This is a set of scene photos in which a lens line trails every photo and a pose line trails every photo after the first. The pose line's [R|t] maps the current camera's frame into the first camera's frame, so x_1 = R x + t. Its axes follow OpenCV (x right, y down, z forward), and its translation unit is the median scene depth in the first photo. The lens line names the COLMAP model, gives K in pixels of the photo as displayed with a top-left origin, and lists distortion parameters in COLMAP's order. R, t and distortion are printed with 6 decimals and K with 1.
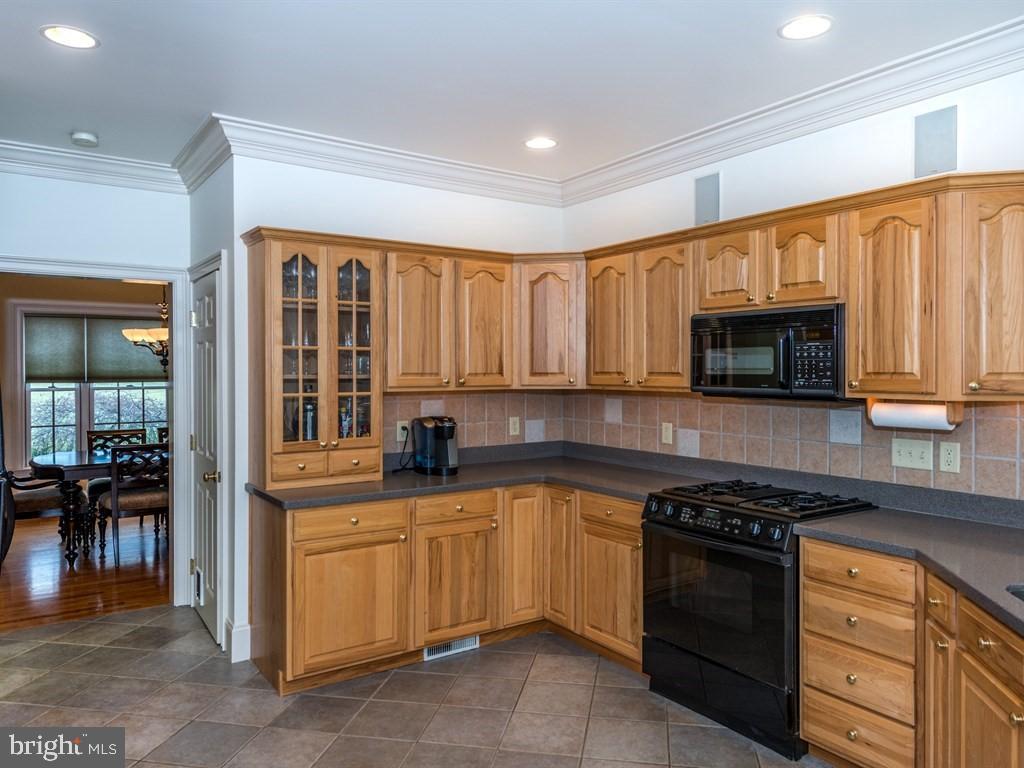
lens RADIAL K [[686.6, 0, 526.2], [0, 686.6, 370.9], [0, 0, 1]] dist [-0.022443, -0.000487]
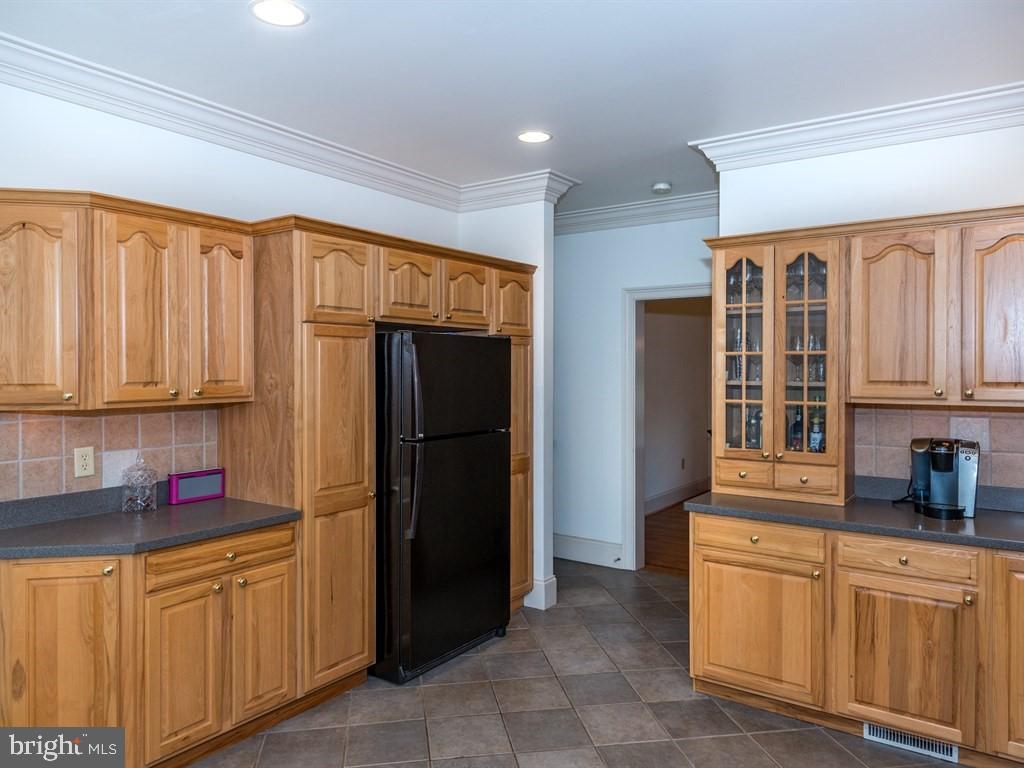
lens RADIAL K [[686.6, 0, 516.7], [0, 686.6, 373.8], [0, 0, 1]] dist [-0.022443, -0.000487]
pose [[0.354197, 0.002537, -0.935168, 0.462860], [-0.004354, 0.999990, 0.001064, -0.004511], [0.935161, 0.003695, 0.354204, 0.338960]]
